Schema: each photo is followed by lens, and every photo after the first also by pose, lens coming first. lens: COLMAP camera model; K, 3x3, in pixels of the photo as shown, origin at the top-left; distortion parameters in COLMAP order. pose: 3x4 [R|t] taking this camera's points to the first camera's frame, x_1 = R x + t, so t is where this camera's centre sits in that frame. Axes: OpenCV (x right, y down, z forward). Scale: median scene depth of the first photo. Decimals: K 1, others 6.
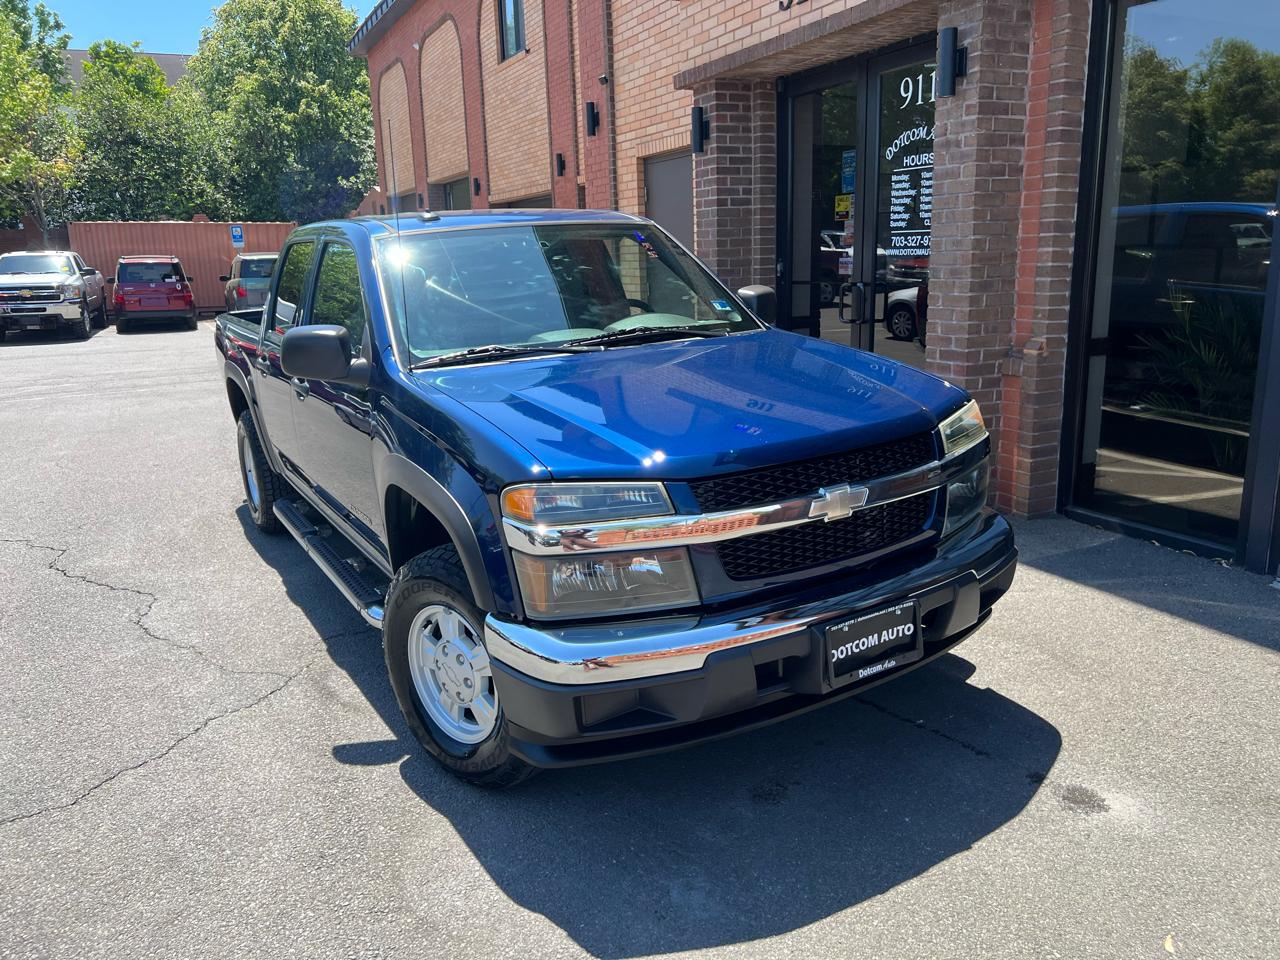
lens RADIAL K [[968.8, 0, 642.2], [0, 968.8, 485.6], [0, 0, 1]] dist [0.039946, -0.043783]
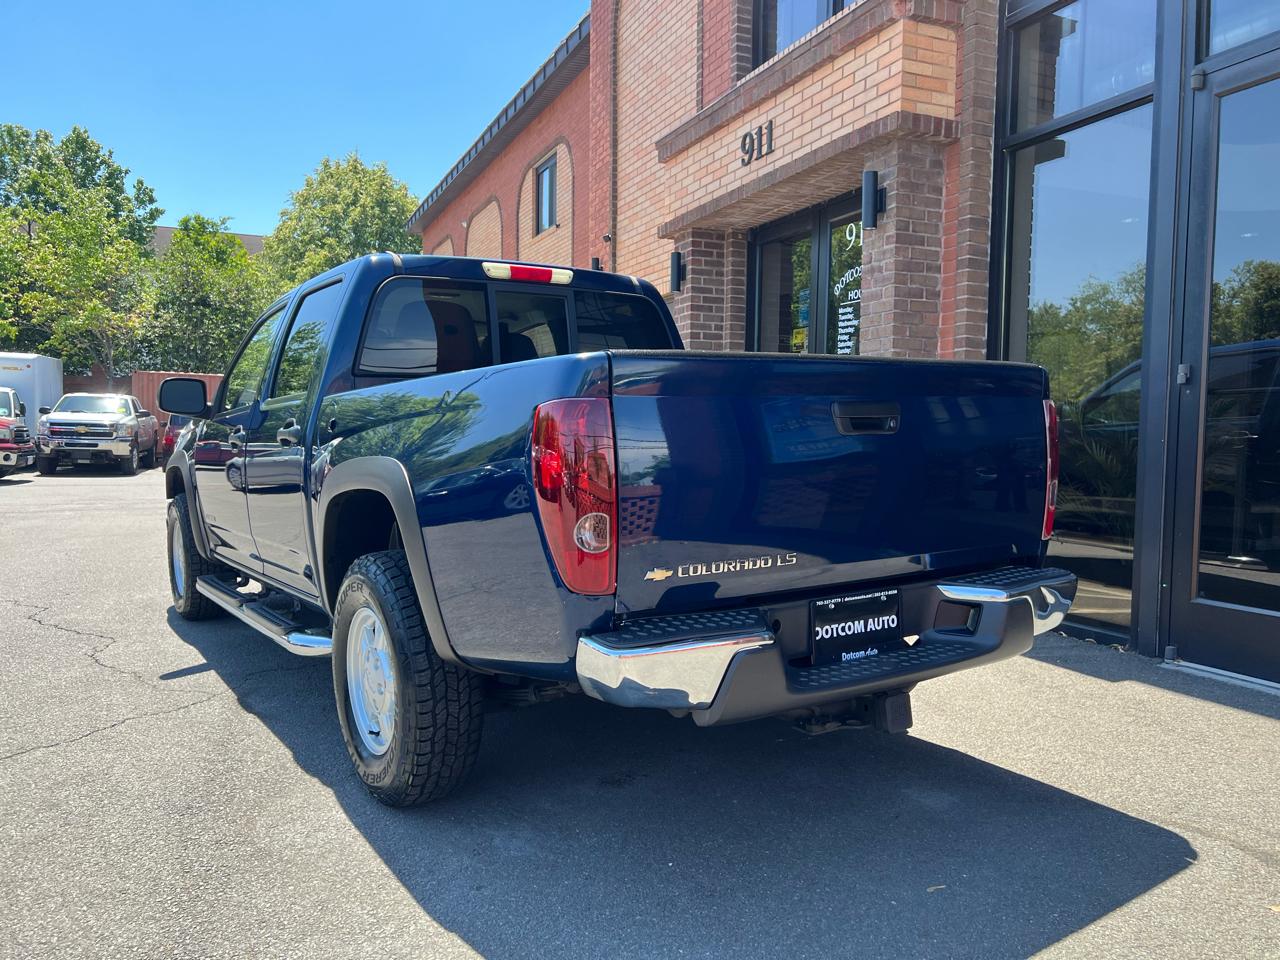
lens RADIAL K [[964.7, 0, 646.6], [0, 964.7, 491.5], [0, 0, 1]] dist [0.043727, -0.045326]
pose [[0.998292, 0.045931, -0.036116, 0.089605], [-0.051602, 0.983002, -0.176196, 0.091083], [0.027409, 0.177758, 0.983692, -0.046734]]
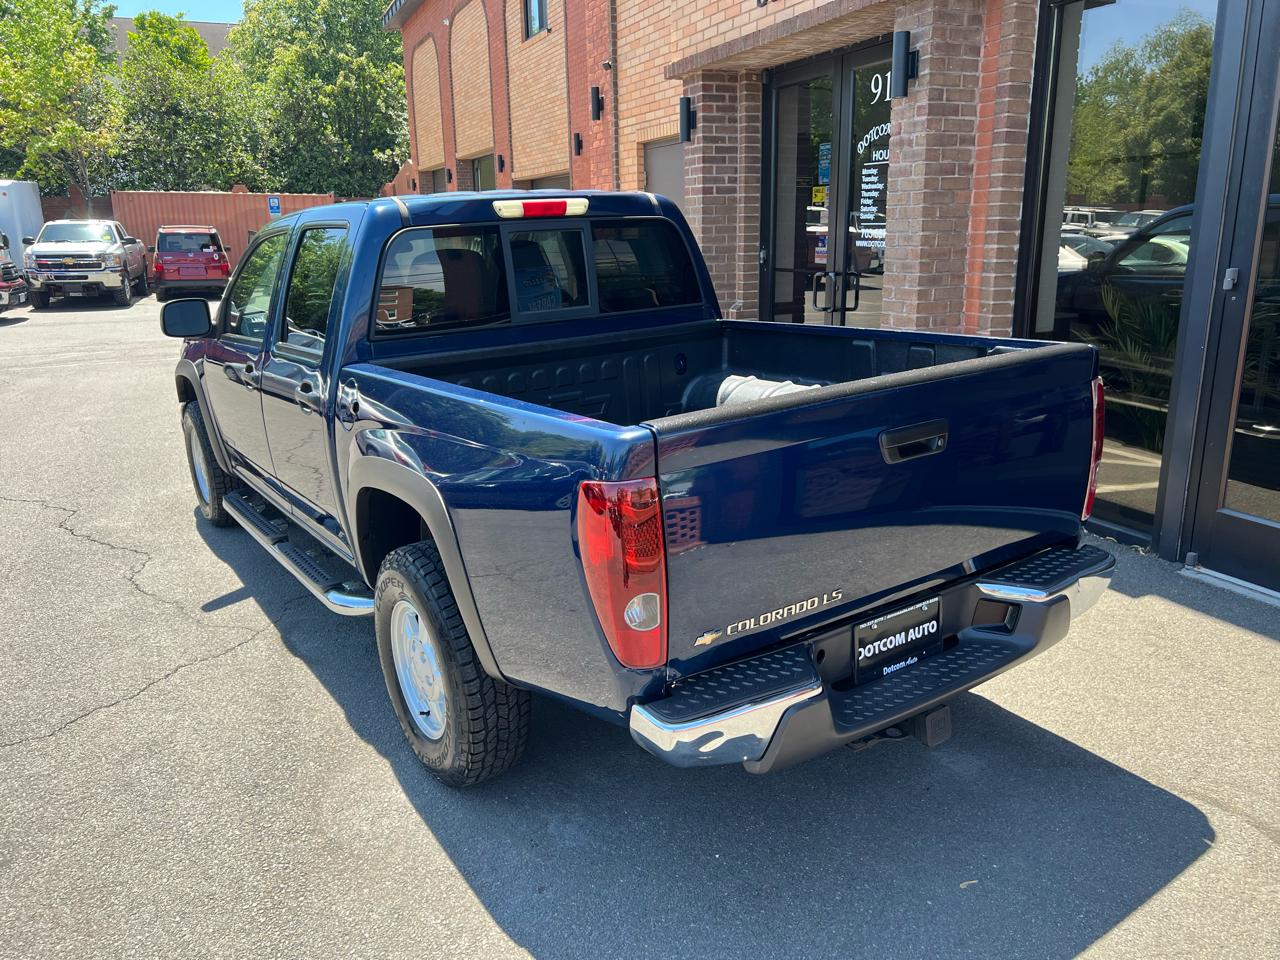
lens RADIAL K [[965.6, 0, 644.9], [0, 965.6, 487.1], [0, 0, 1]] dist [0.036289, -0.035567]
pose [[0.999117, 0.023713, -0.034691, 0.070625], [-0.022730, 0.999336, 0.028470, -0.004828], [0.035343, -0.027656, 0.998992, -0.048343]]
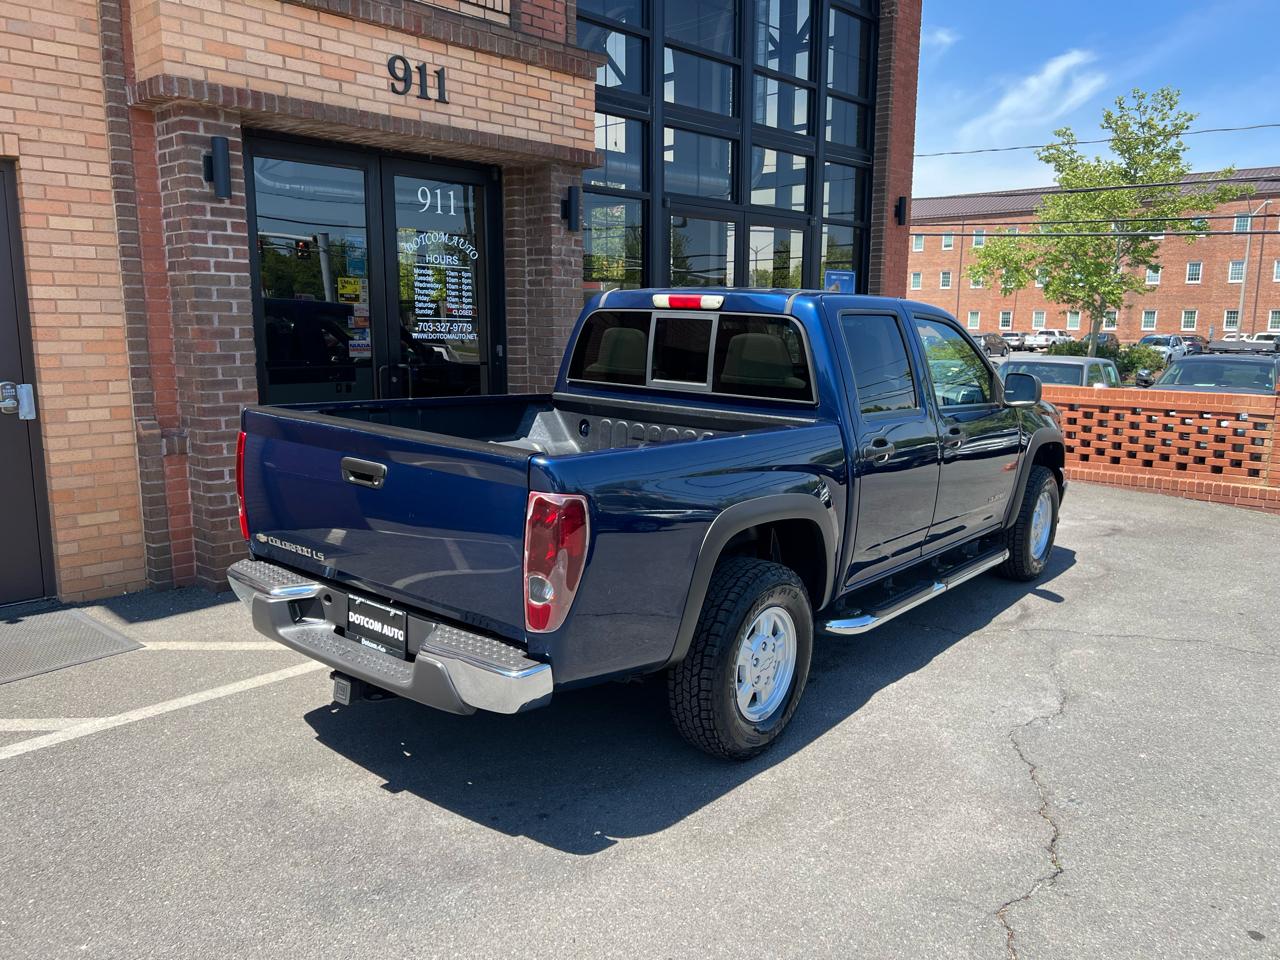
lens RADIAL K [[968.8, 0, 642.2], [0, 968.8, 485.6], [0, 0, 1]] dist [0.039946, -0.043783]
pose [[-0.358023, -0.127216, 0.925006, -0.914436], [0.223229, 0.950284, 0.217093, -0.270589], [-0.906636, 0.284212, -0.311825, 1.203971]]
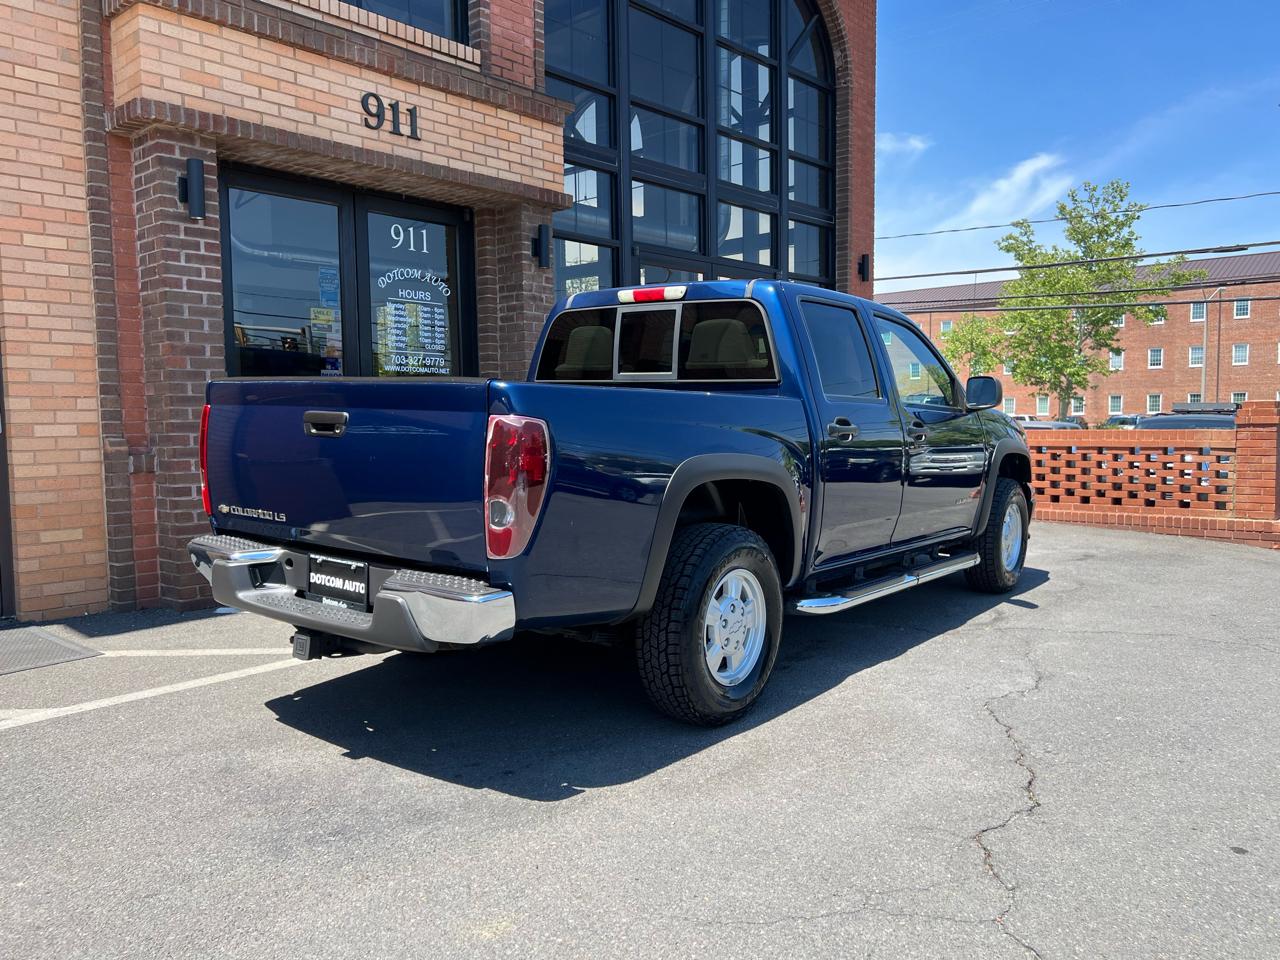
lens RADIAL K [[968.8, 0, 642.2], [0, 968.8, 485.6], [0, 0, 1]] dist [0.039946, -0.043783]
pose [[-0.377643, -0.028415, 0.925515, -0.926415], [0.238317, 0.962874, 0.126804, -0.189009], [-0.894758, 0.268452, -0.356850, 1.218637]]
